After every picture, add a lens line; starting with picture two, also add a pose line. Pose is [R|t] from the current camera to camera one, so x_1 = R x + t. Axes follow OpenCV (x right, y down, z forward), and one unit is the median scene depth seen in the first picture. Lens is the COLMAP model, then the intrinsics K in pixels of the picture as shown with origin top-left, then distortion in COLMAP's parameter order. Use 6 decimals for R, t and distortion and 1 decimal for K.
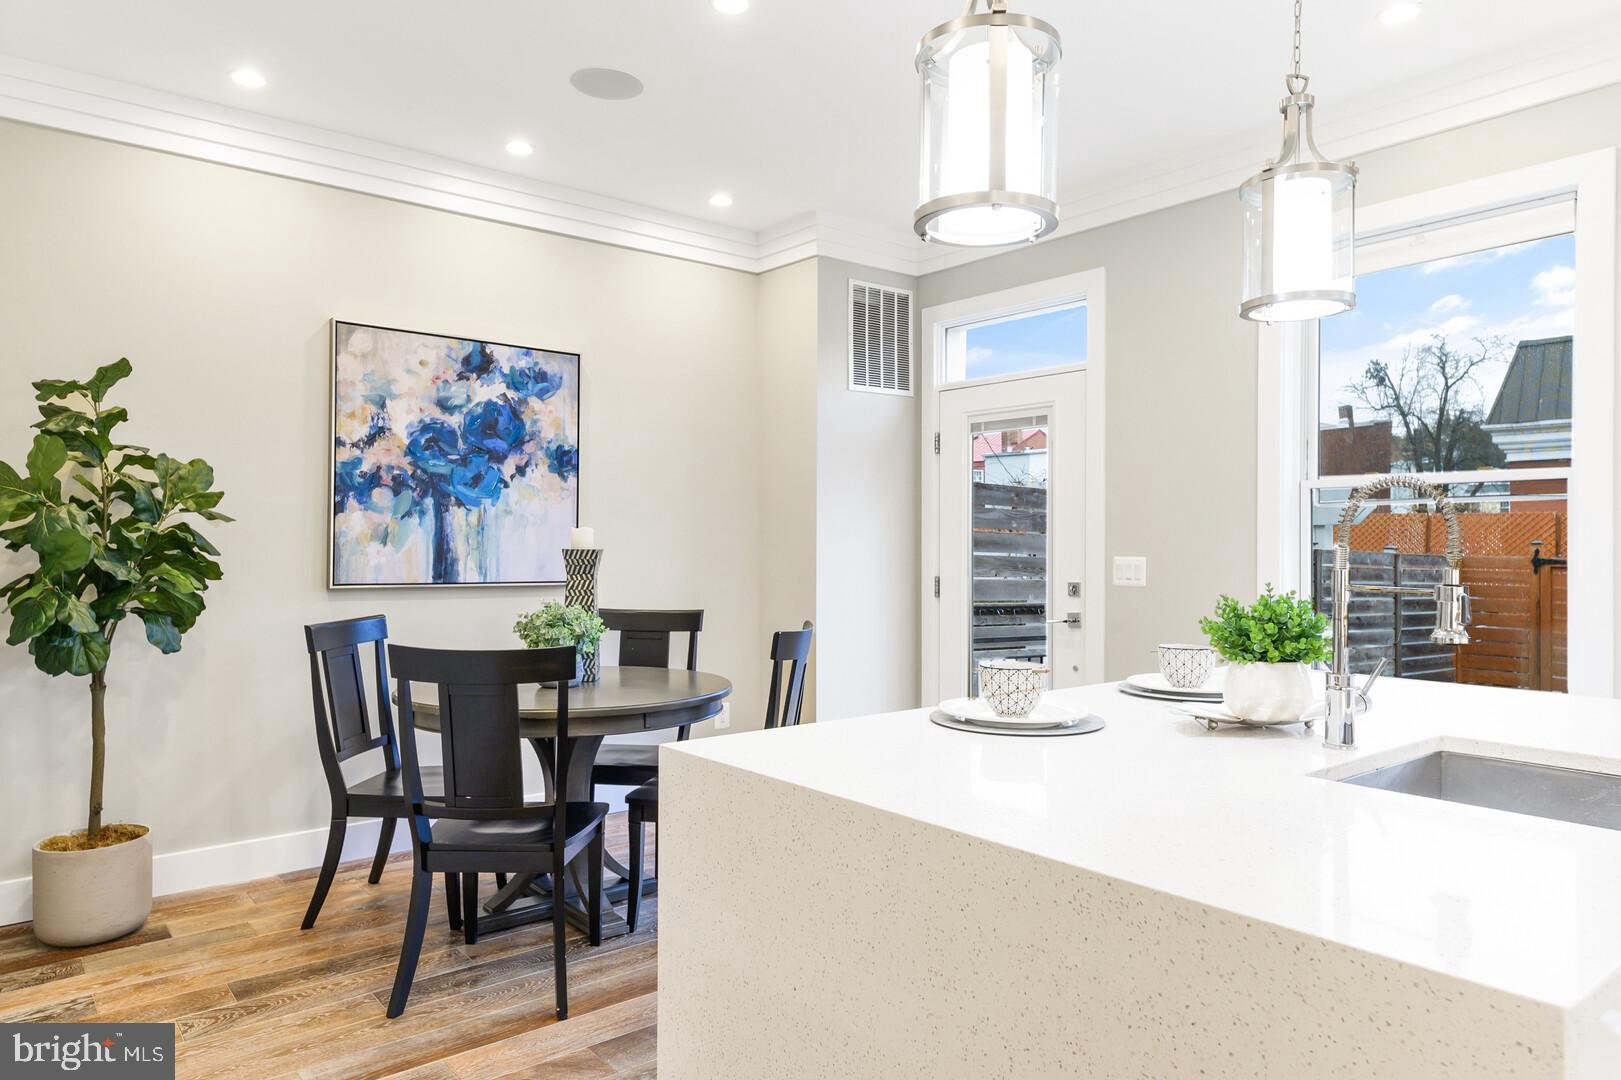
lens RADIAL K [[1044.6, 0, 805.3], [0, 1044.6, 536.0], [0, 0, 1]] dist [0.034027, -0.005148]
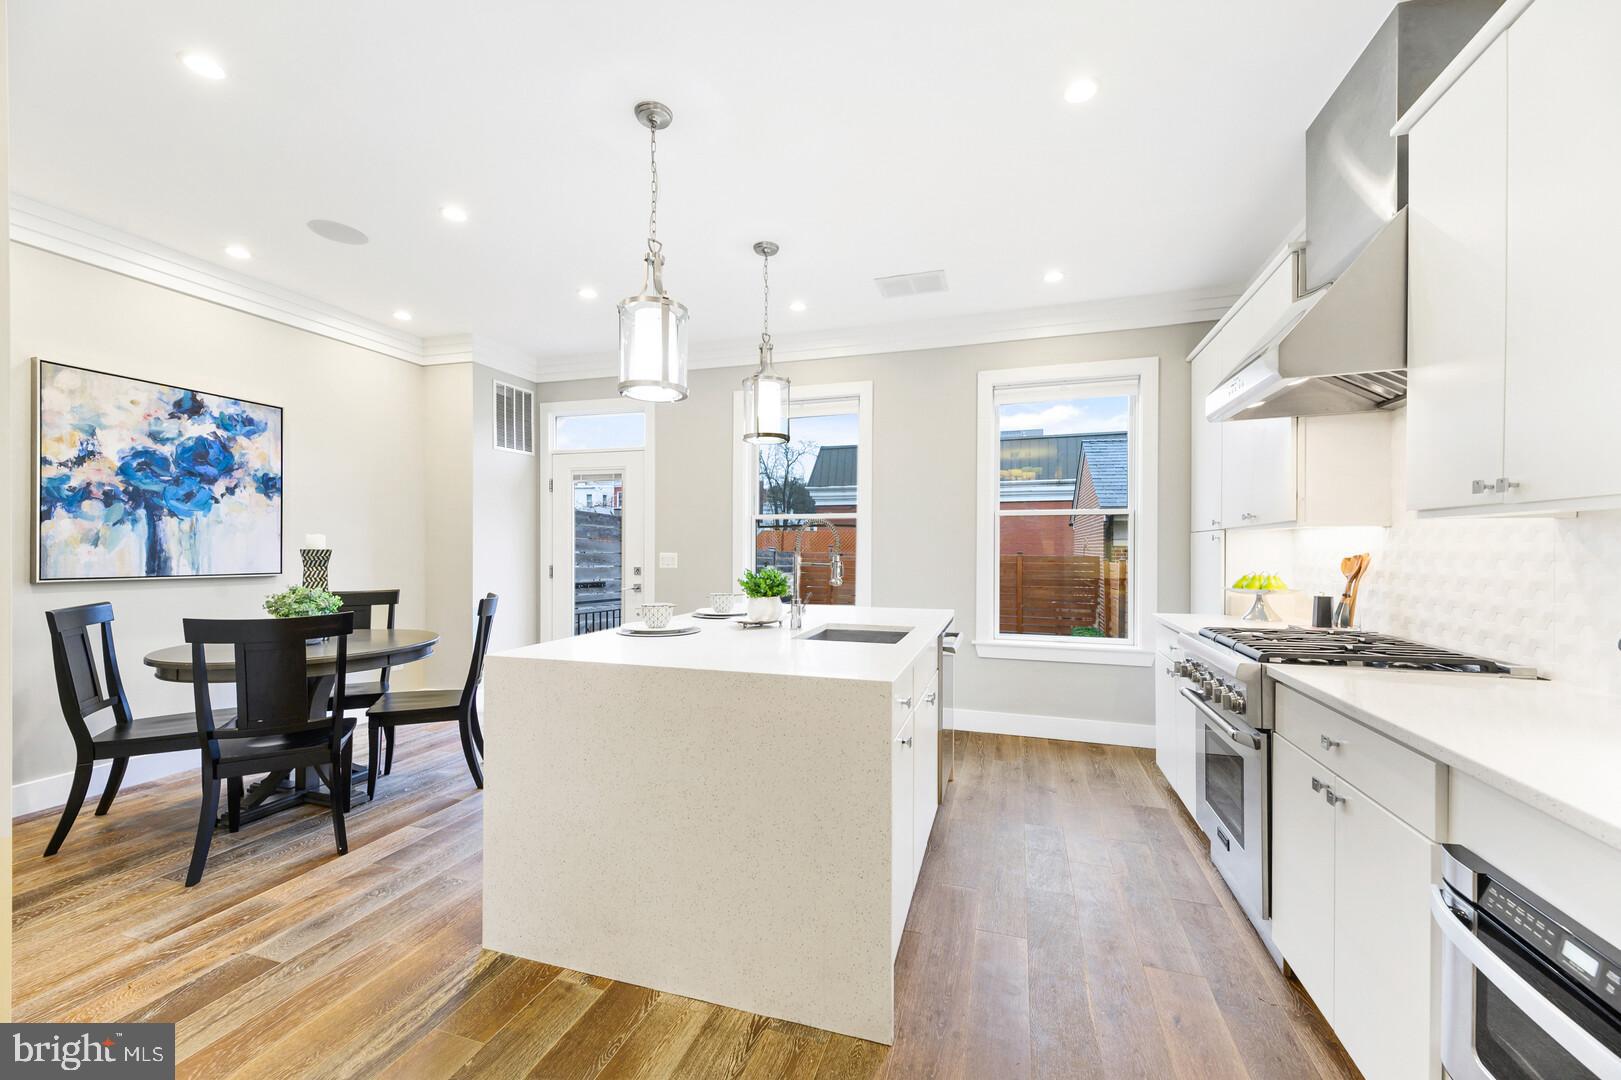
lens RADIAL K [[649.5, 0, 811.1], [0, 649.5, 547.1], [0, 0, 1]] dist [0.019161, -0.001088]
pose [[0.832715, -0.000783, 0.553702, -0.132461], [-0.004295, 0.999960, 0.007875, -0.000568], [-0.553686, -0.008936, 0.832678, -0.119296]]
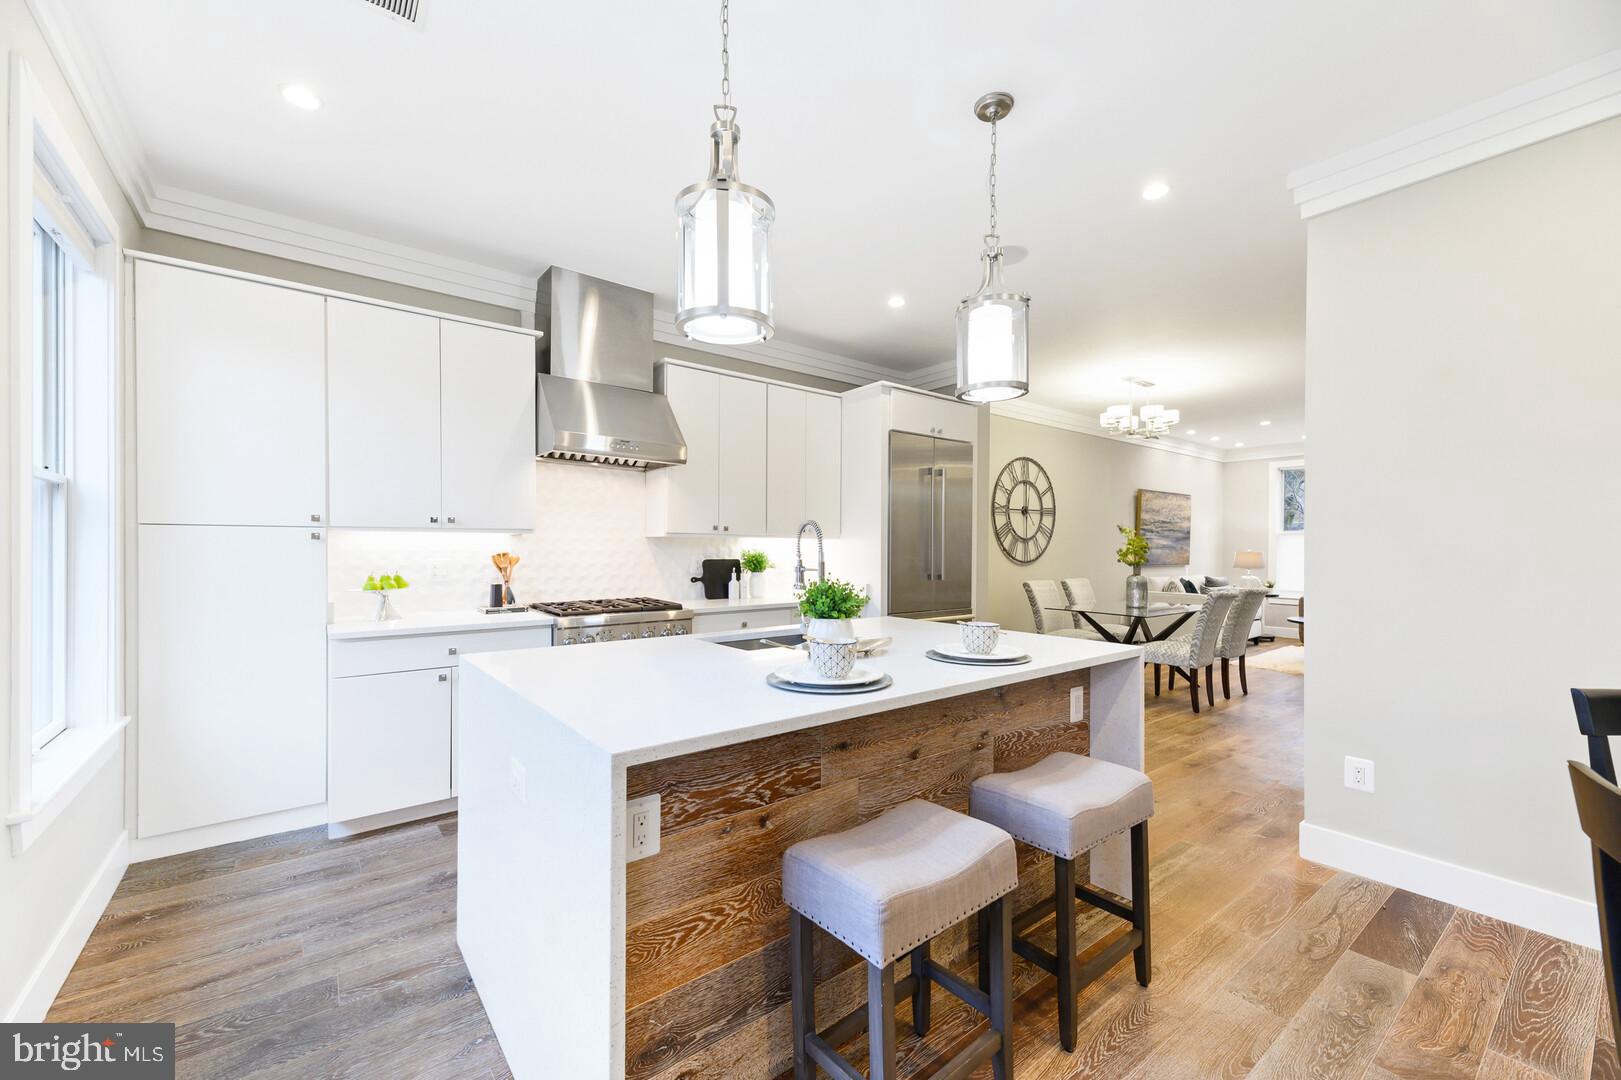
lens RADIAL K [[649.5, 0, 802.3], [0, 649.5, 551.2], [0, 0, 1]] dist [0.019161, -0.001088]
pose [[-0.999847, -0.004593, 0.016850, 0.253830], [-0.004644, 0.999985, -0.002995, 0.007068], [-0.016836, -0.003073, -0.999854, 1.105297]]
